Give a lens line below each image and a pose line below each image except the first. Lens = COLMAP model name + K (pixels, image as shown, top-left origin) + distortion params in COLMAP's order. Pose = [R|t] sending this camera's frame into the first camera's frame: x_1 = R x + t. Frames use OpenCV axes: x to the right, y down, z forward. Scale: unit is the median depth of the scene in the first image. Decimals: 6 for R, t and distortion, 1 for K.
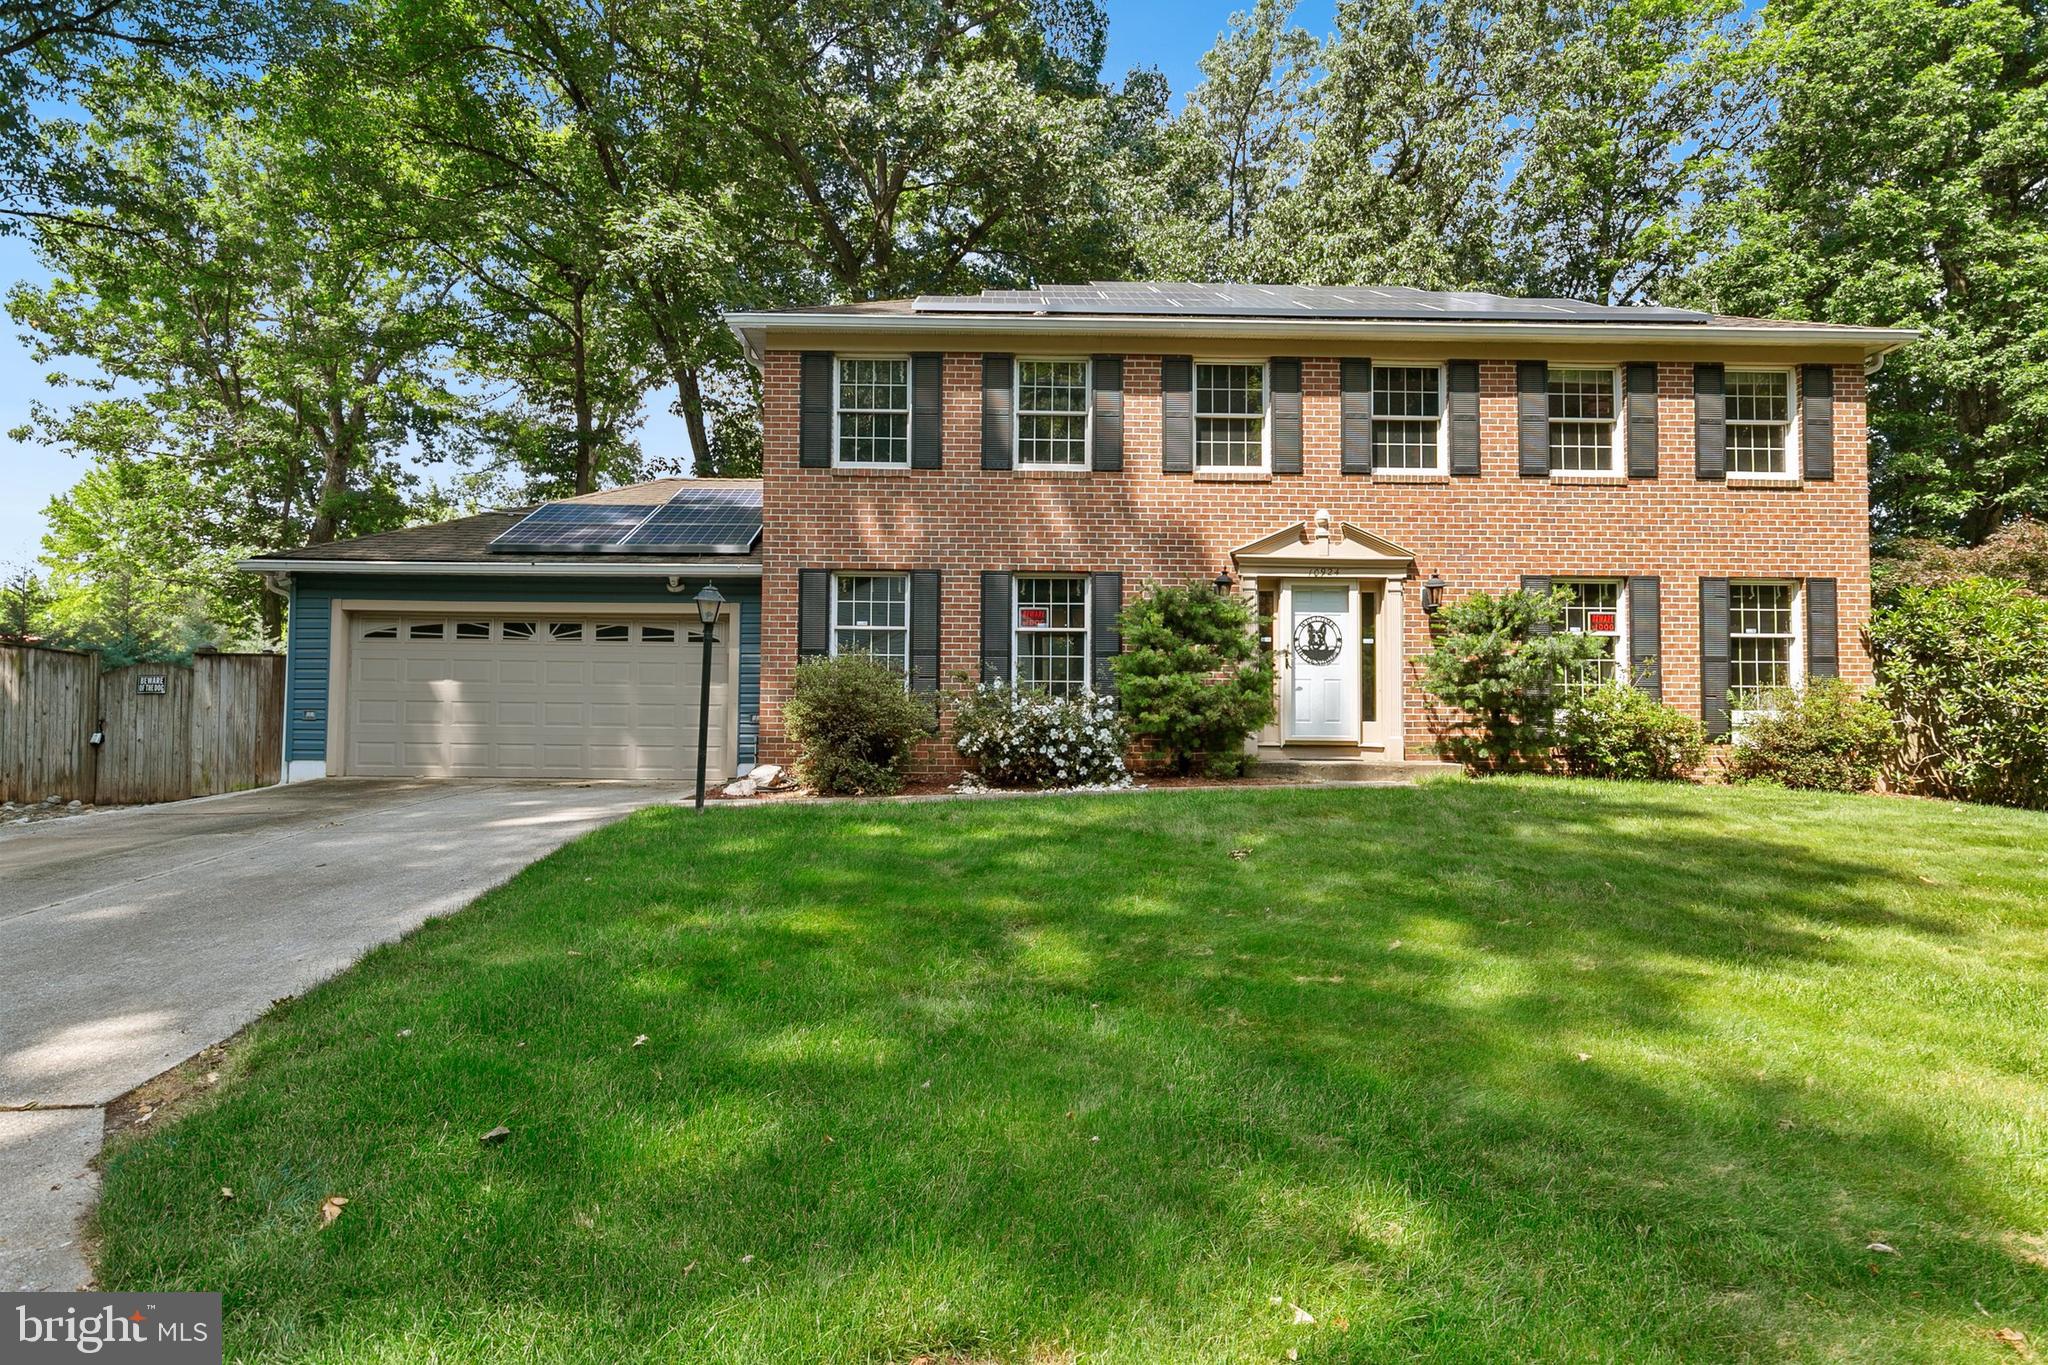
lens RADIAL K [[1129.1, 0, 1016.9], [0, 1129.1, 681.2], [0, 0, 1]] dist [0.005358, 0.001442]
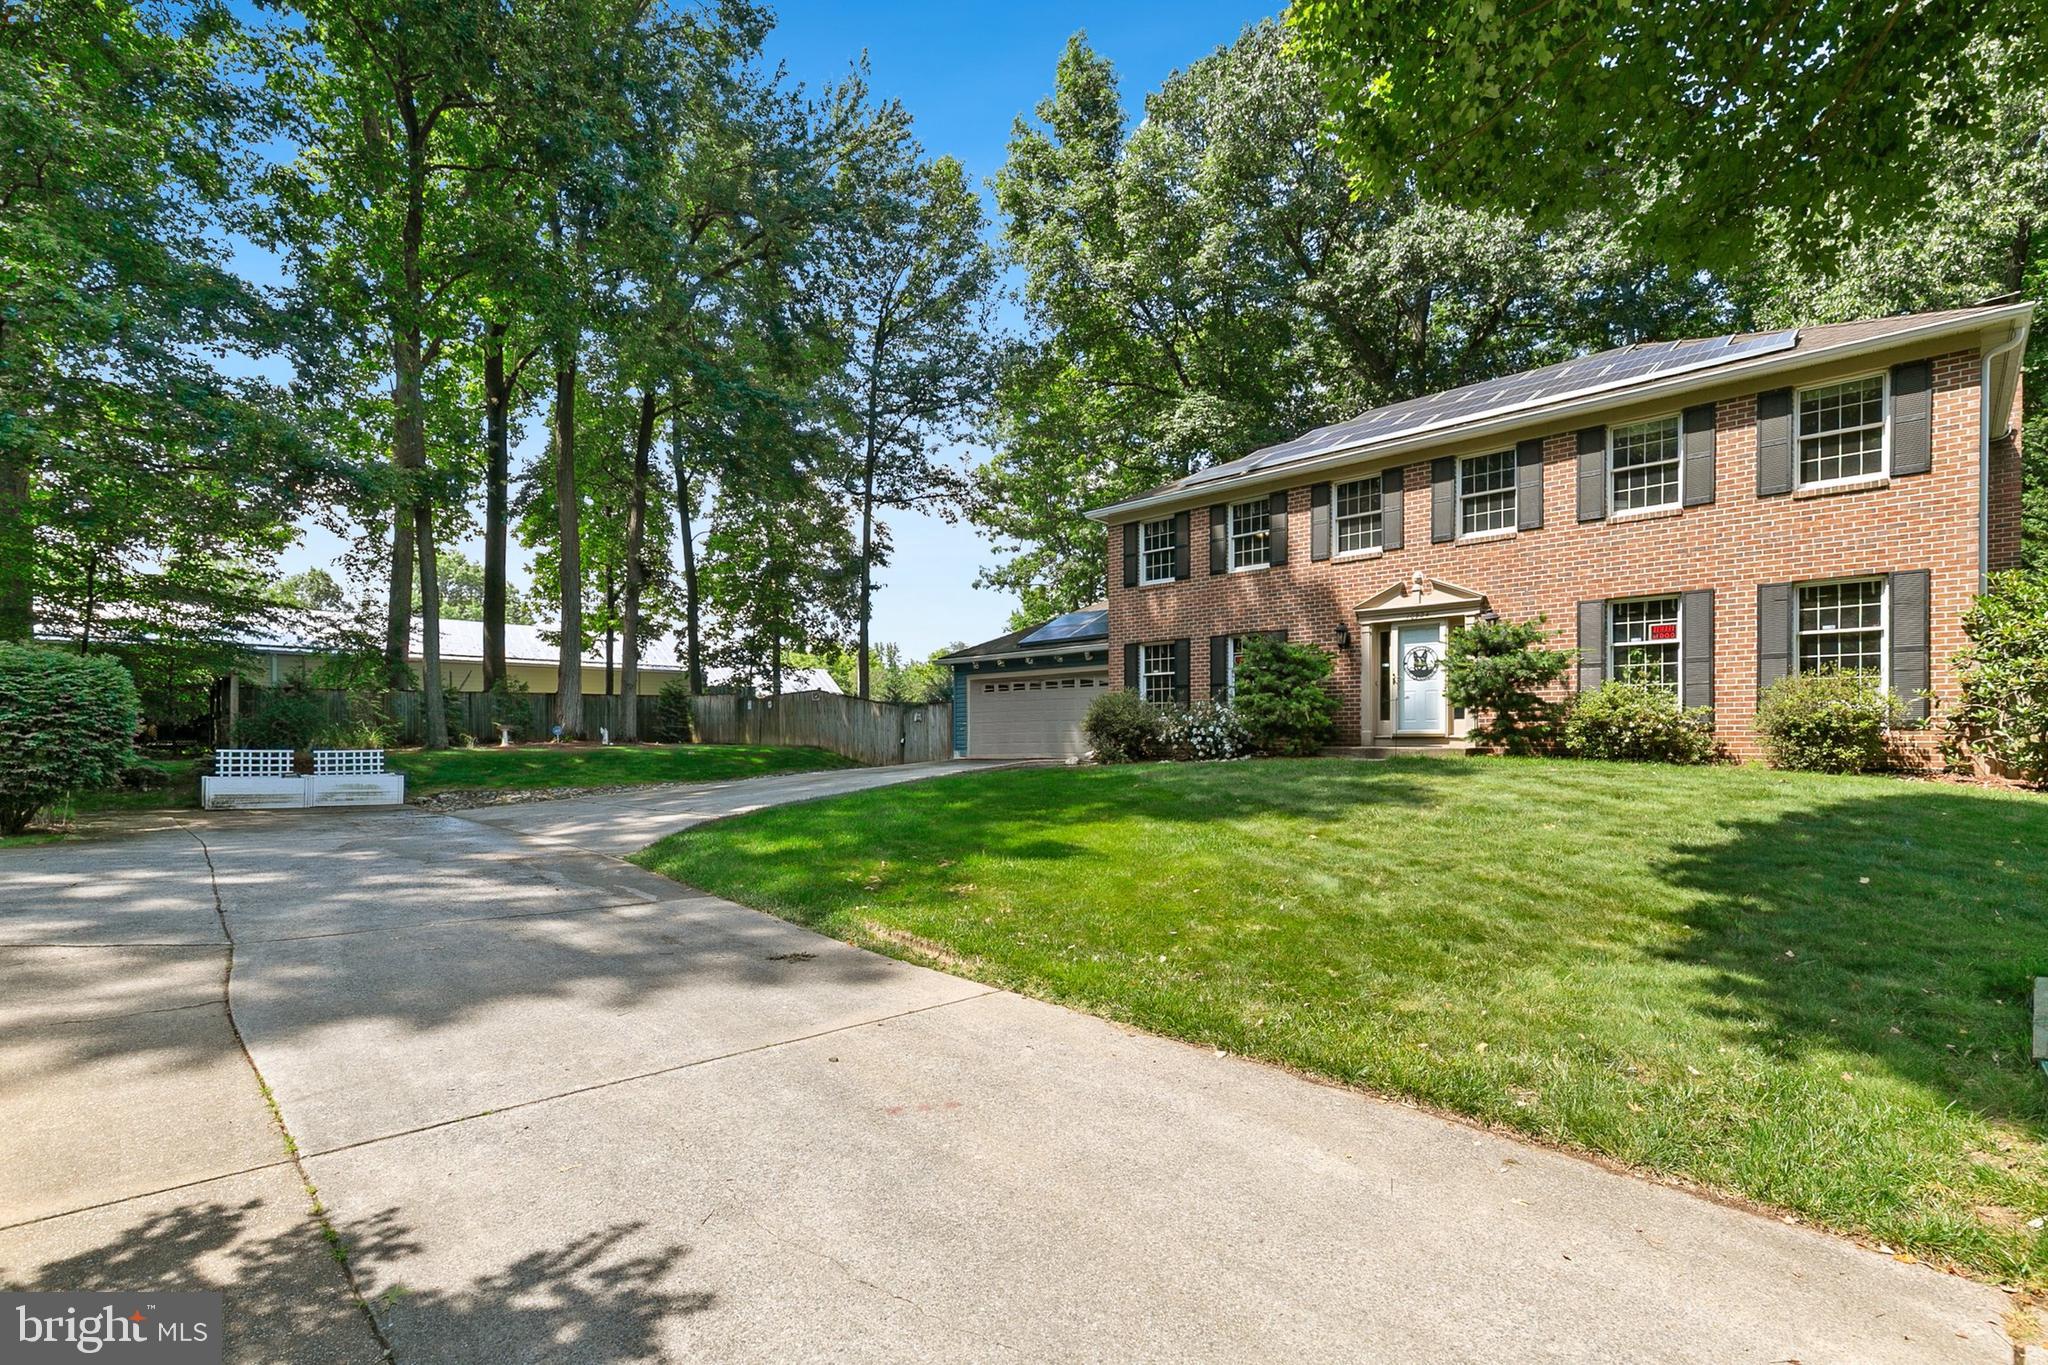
lens RADIAL K [[917.7, 0, 1001.3], [0, 917.7, 756.2], [0, 0, 1]] dist [0.012716, -0.002474]
pose [[0.706496, 0.003026, -0.707711, 0.713956], [0.038278, 0.998364, 0.042480, 0.011276], [0.706681, -0.057102, 0.705224, -0.200547]]
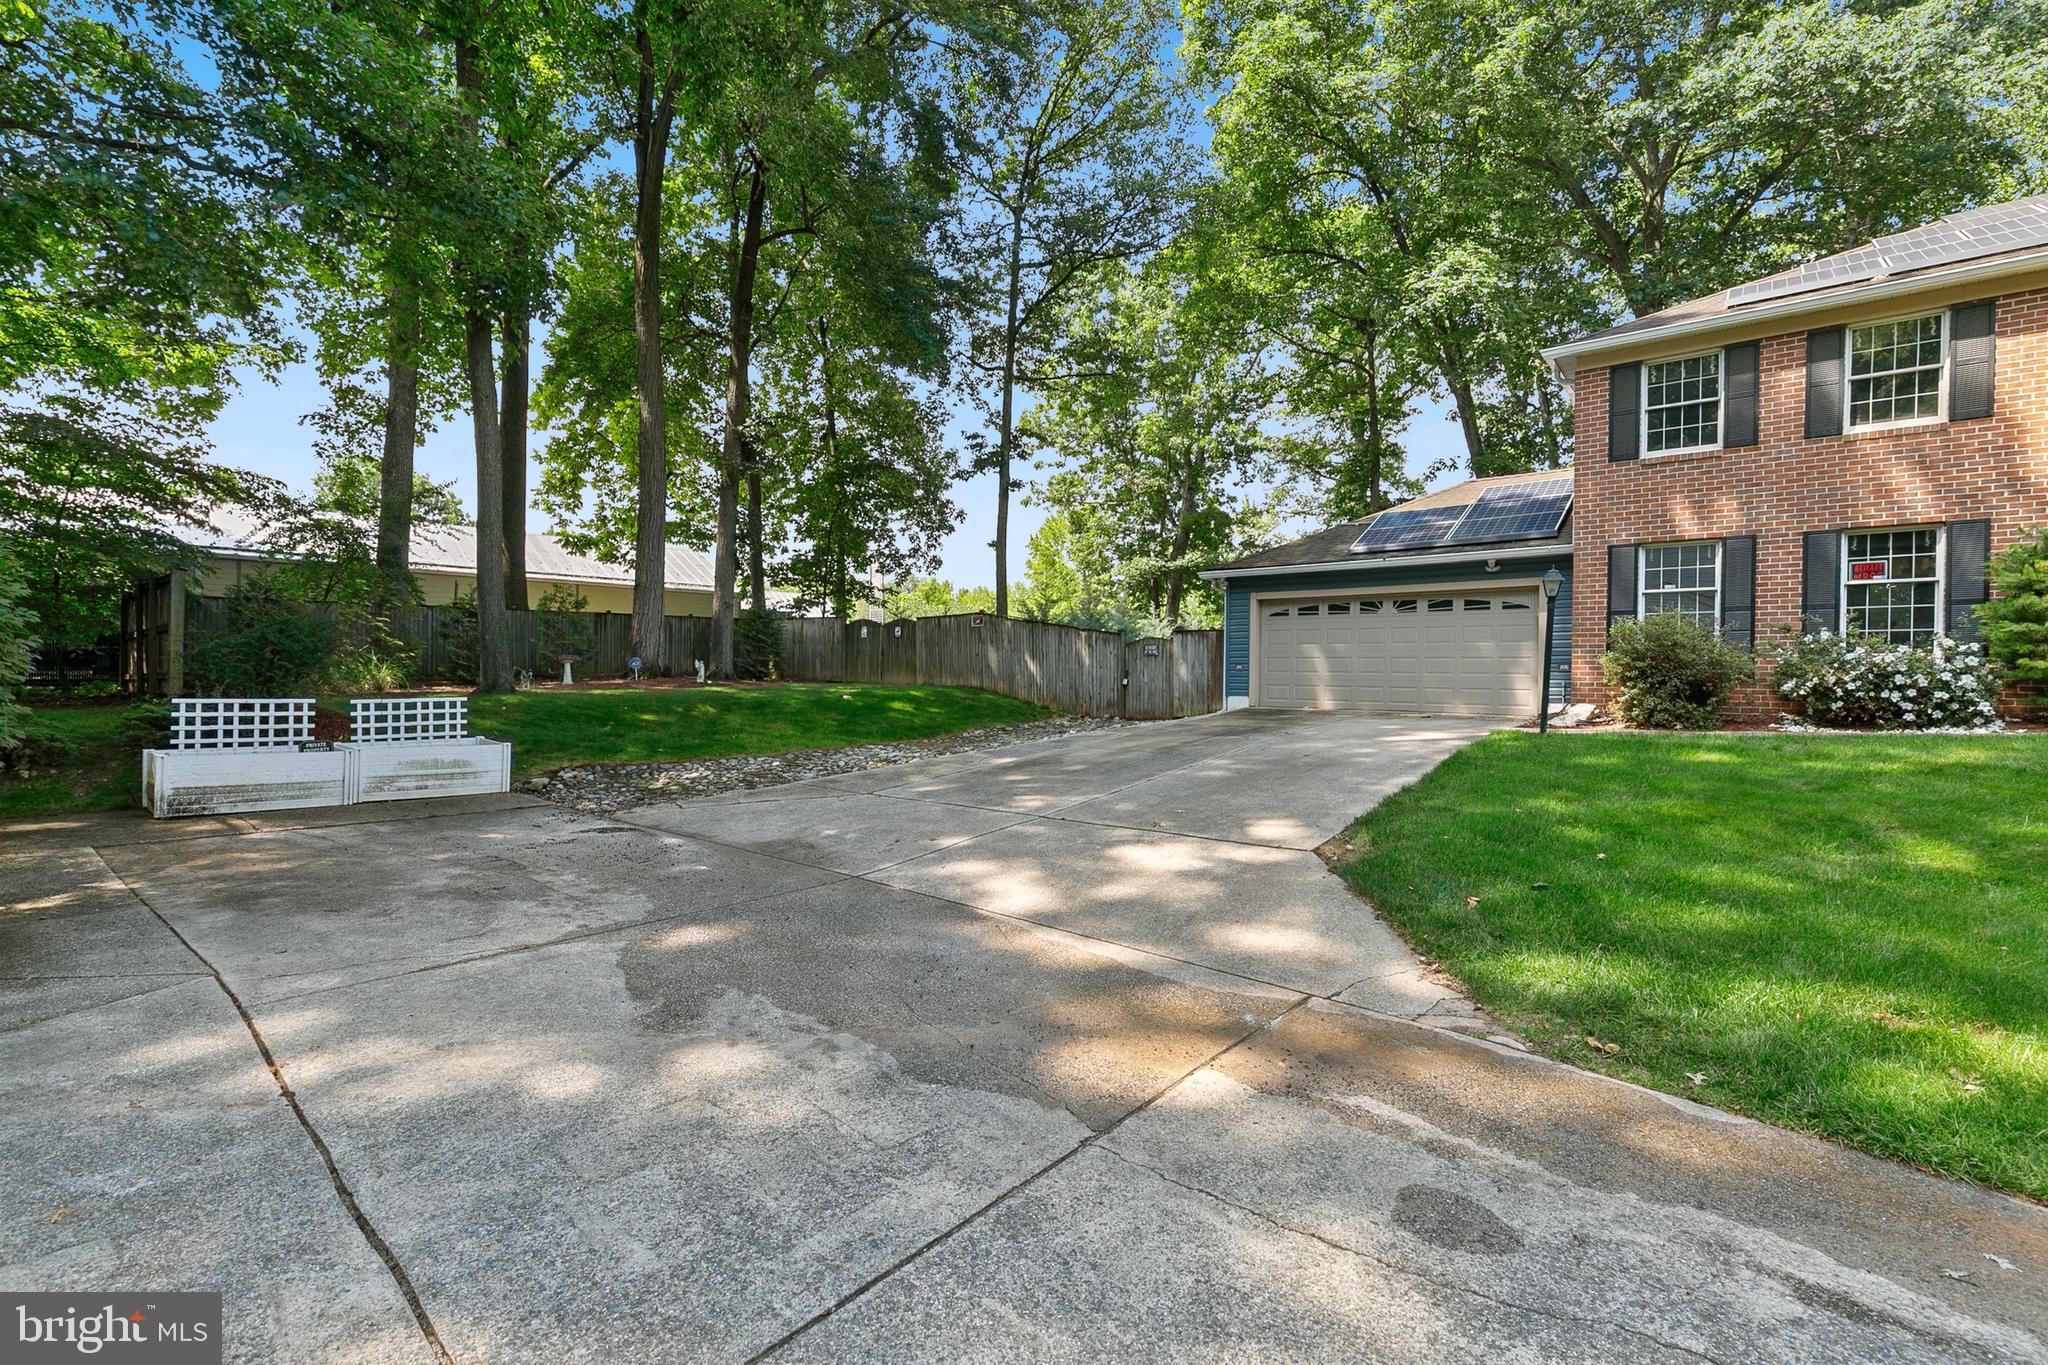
lens RADIAL K [[917.7, 0, 1025.1], [0, 917.7, 685.1], [0, 0, 1]] dist [0.012716, -0.002474]
pose [[0.766727, 0.005071, -0.641953, -0.033499], [0.026399, 0.998874, 0.039421, -0.004278], [0.641430, -0.047172, 0.765730, -0.182218]]
